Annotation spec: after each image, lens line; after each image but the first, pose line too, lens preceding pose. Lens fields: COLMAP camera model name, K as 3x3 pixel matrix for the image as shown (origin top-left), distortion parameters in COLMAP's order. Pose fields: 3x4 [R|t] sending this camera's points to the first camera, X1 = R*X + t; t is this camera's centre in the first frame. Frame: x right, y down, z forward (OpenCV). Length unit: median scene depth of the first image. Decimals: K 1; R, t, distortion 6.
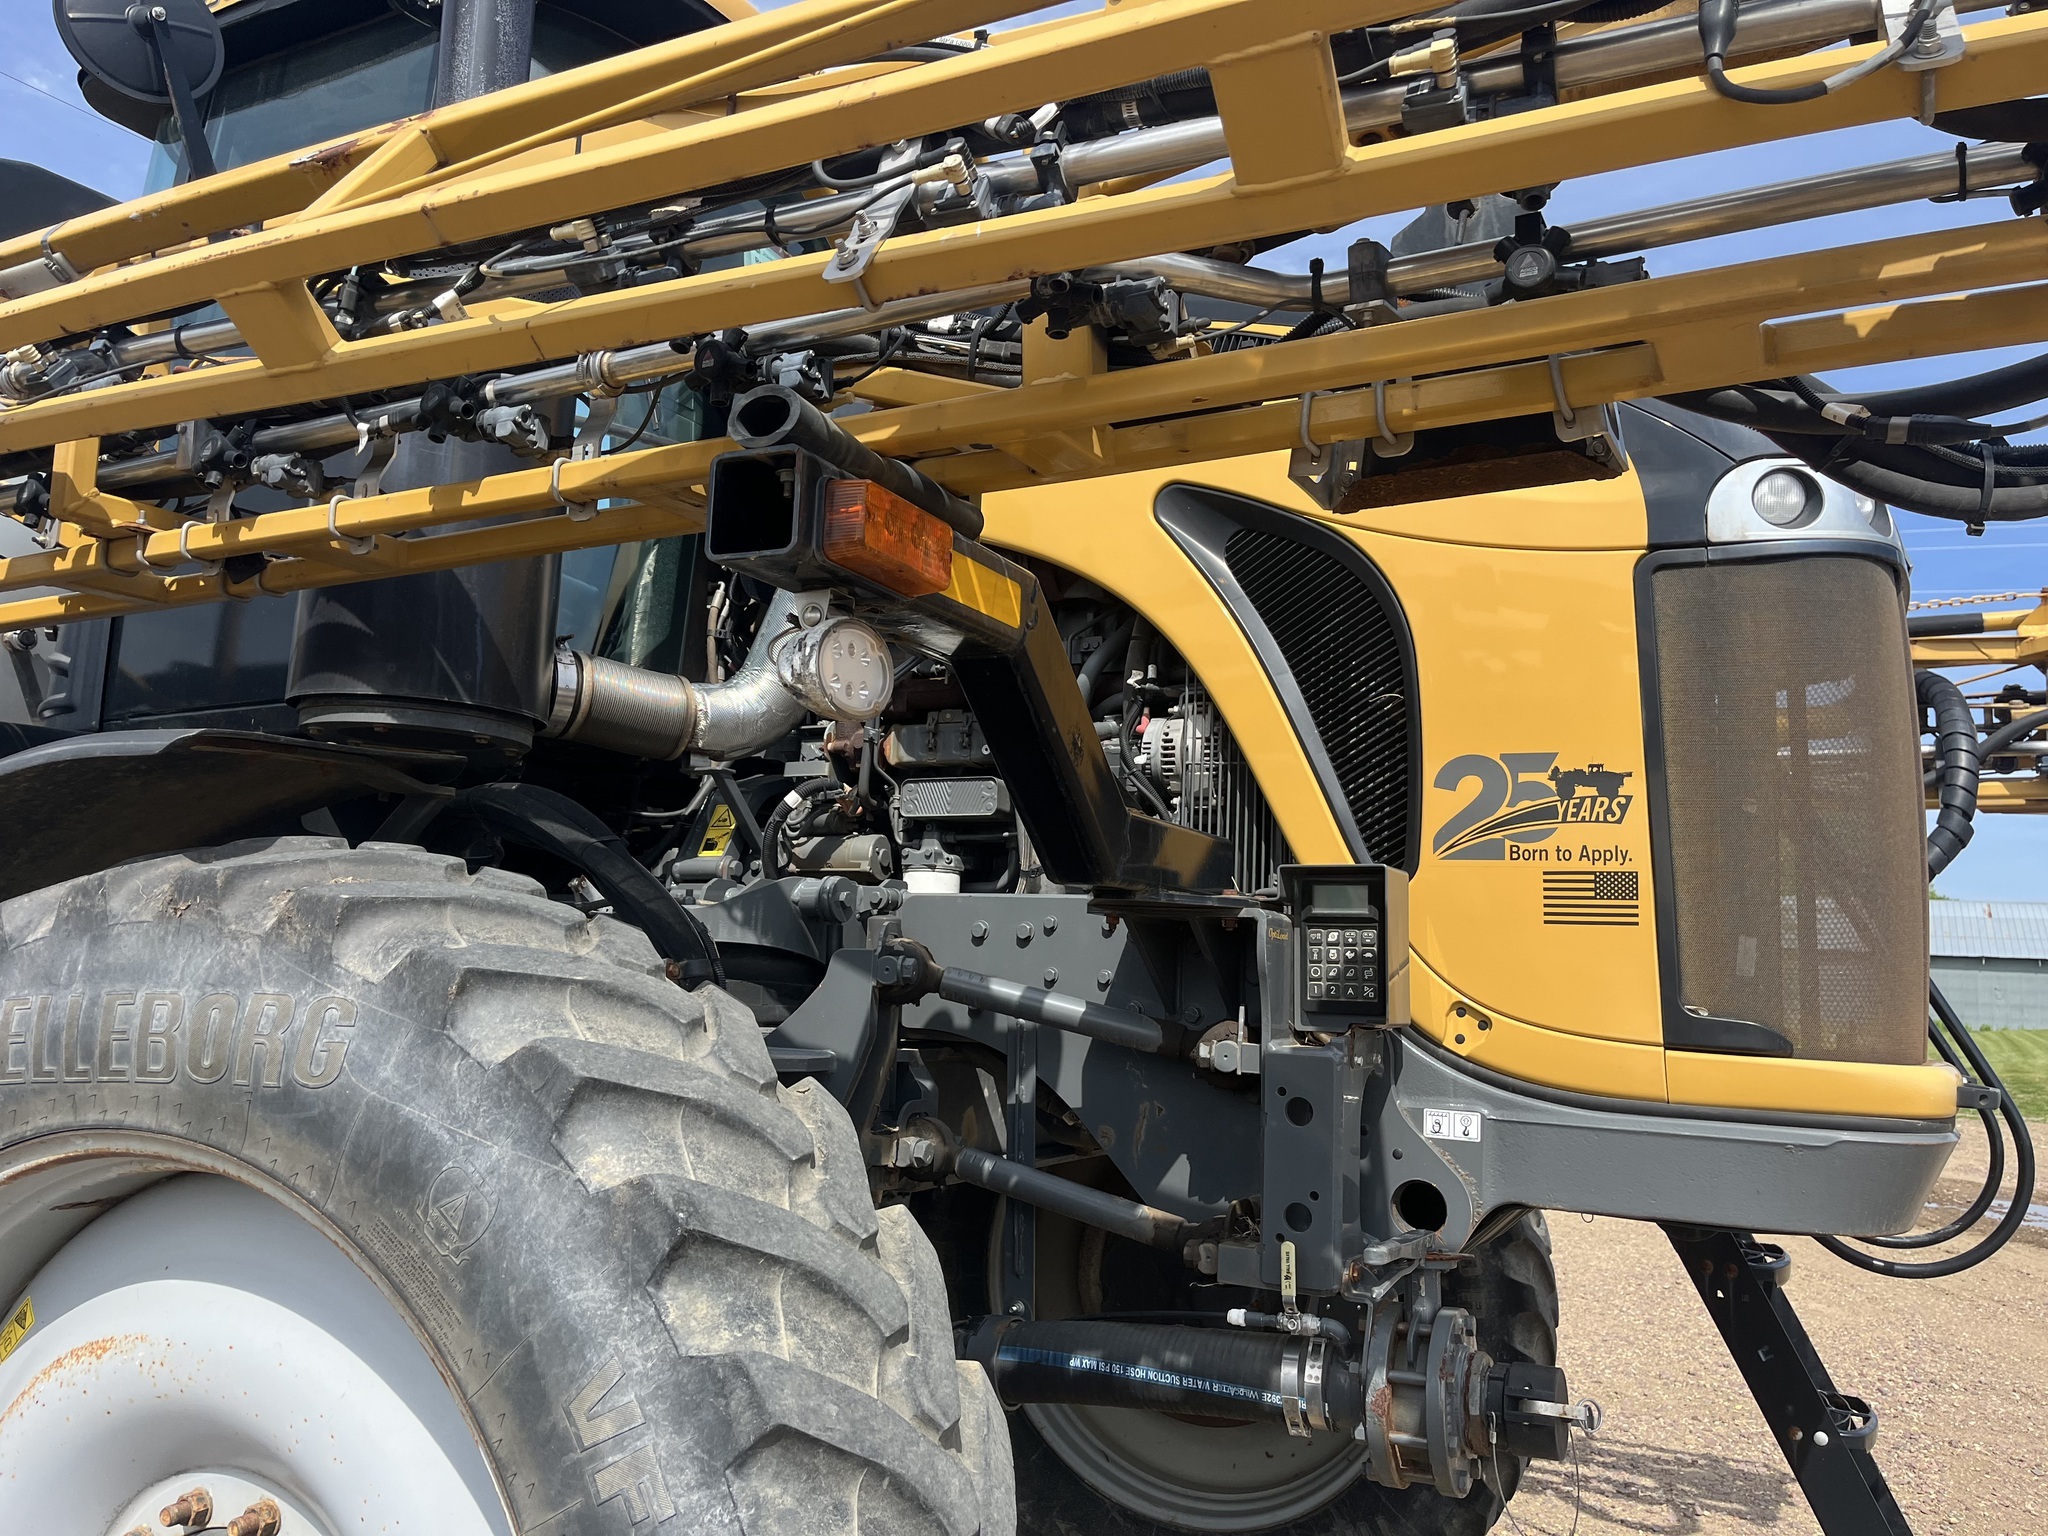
lens RADIAL K [[1545.5, 0, 1027.9], [0, 1545.5, 752.4], [0, 0, 1]] dist [0.072114, -0.098154]
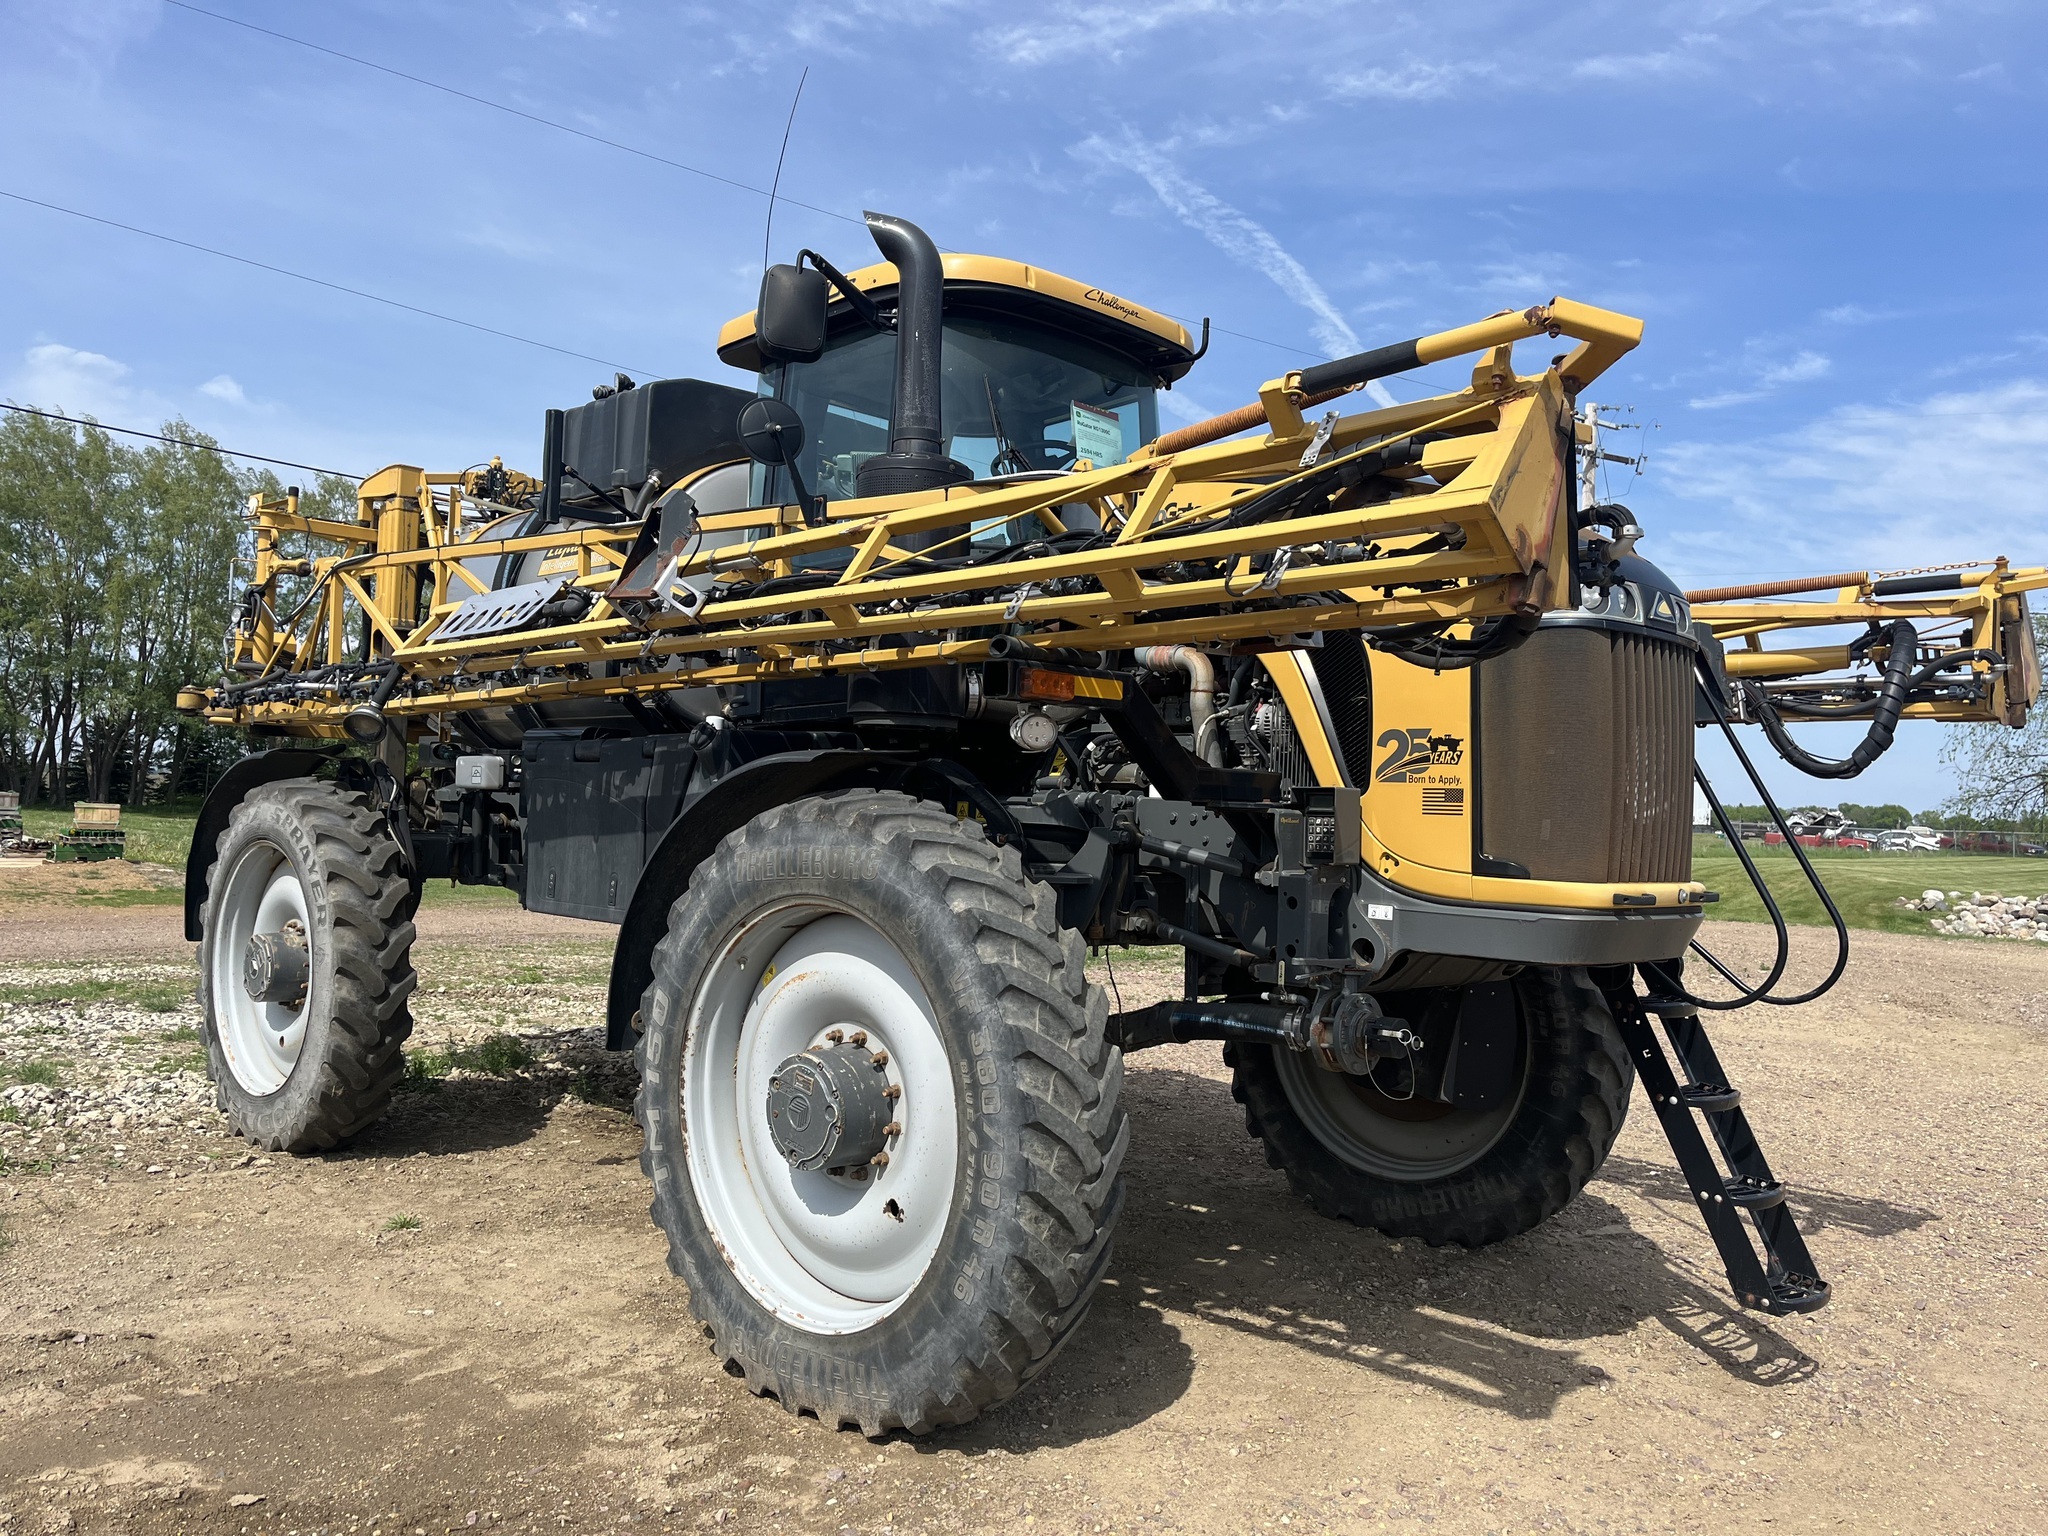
lens RADIAL K [[1531.1, 0, 1020.5], [0, 1531.1, 770.9], [0, 0, 1]] dist [0.029162, -0.015298]
pose [[0.947027, -0.015675, -0.320770, 0.501481], [0.048951, 0.994183, 0.095937, -0.170000], [0.317401, -0.106557, 0.942286, -1.083839]]
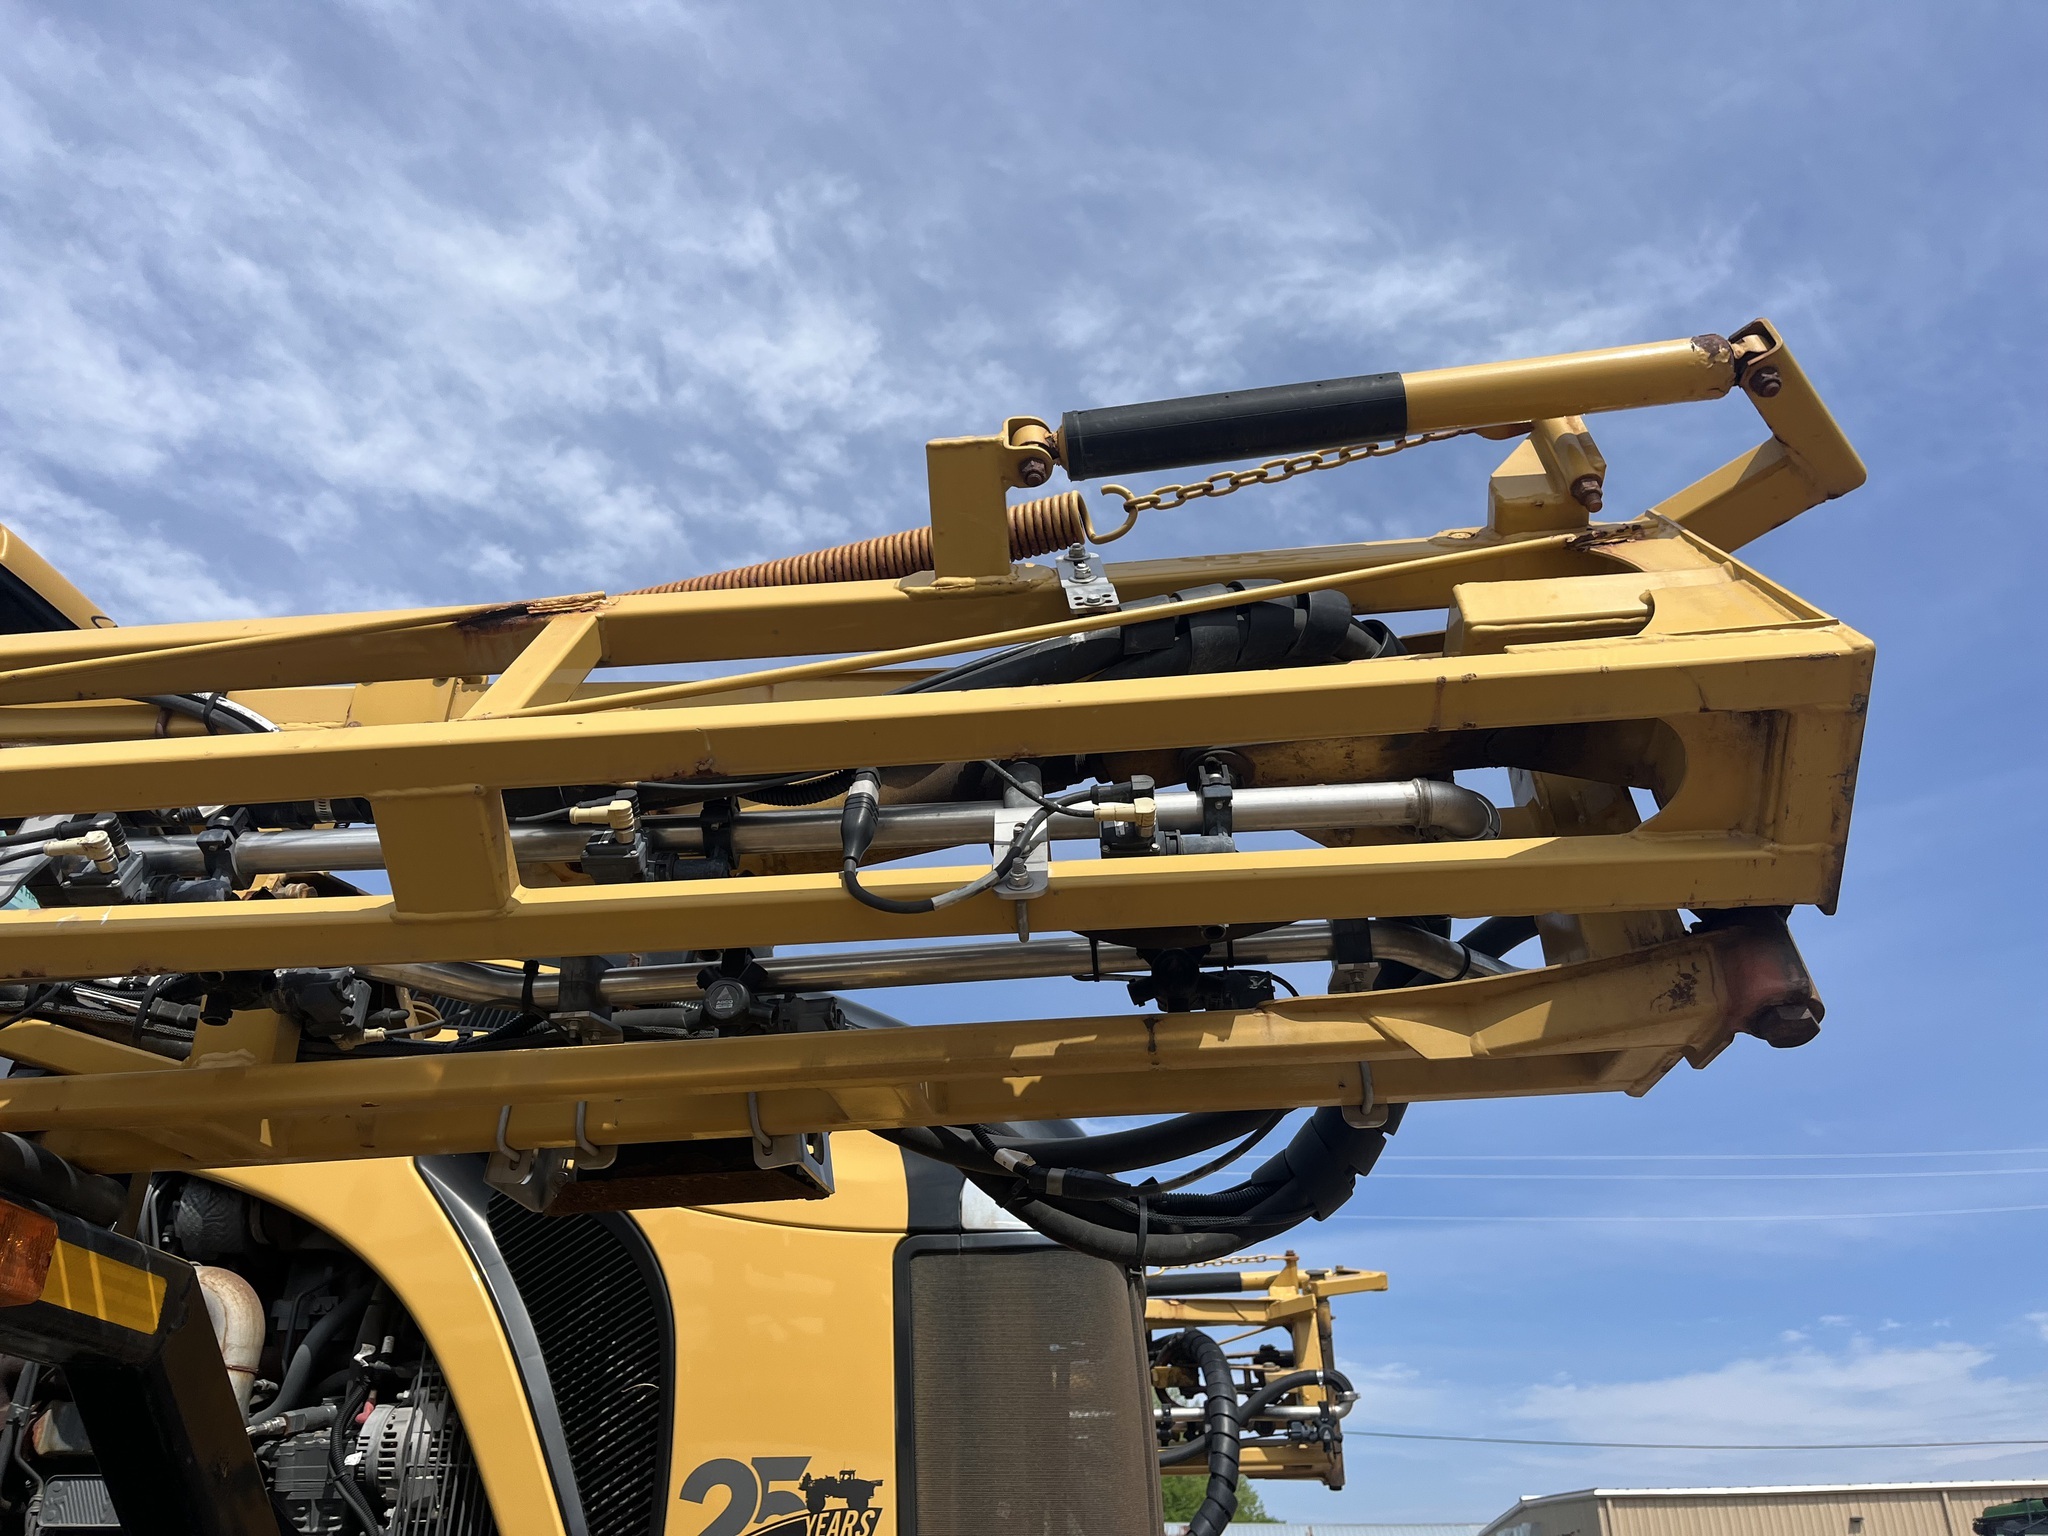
lens RADIAL K [[1545.5, 0, 995.4], [0, 1545.5, 763.1], [0, 0, 1]] dist [0.072114, -0.098154]
pose [[0.932293, 0.136274, 0.335050, 0.076205], [-0.007298, 0.933211, -0.359255, -0.056138], [-0.361630, 0.332486, 0.871021, -0.000602]]
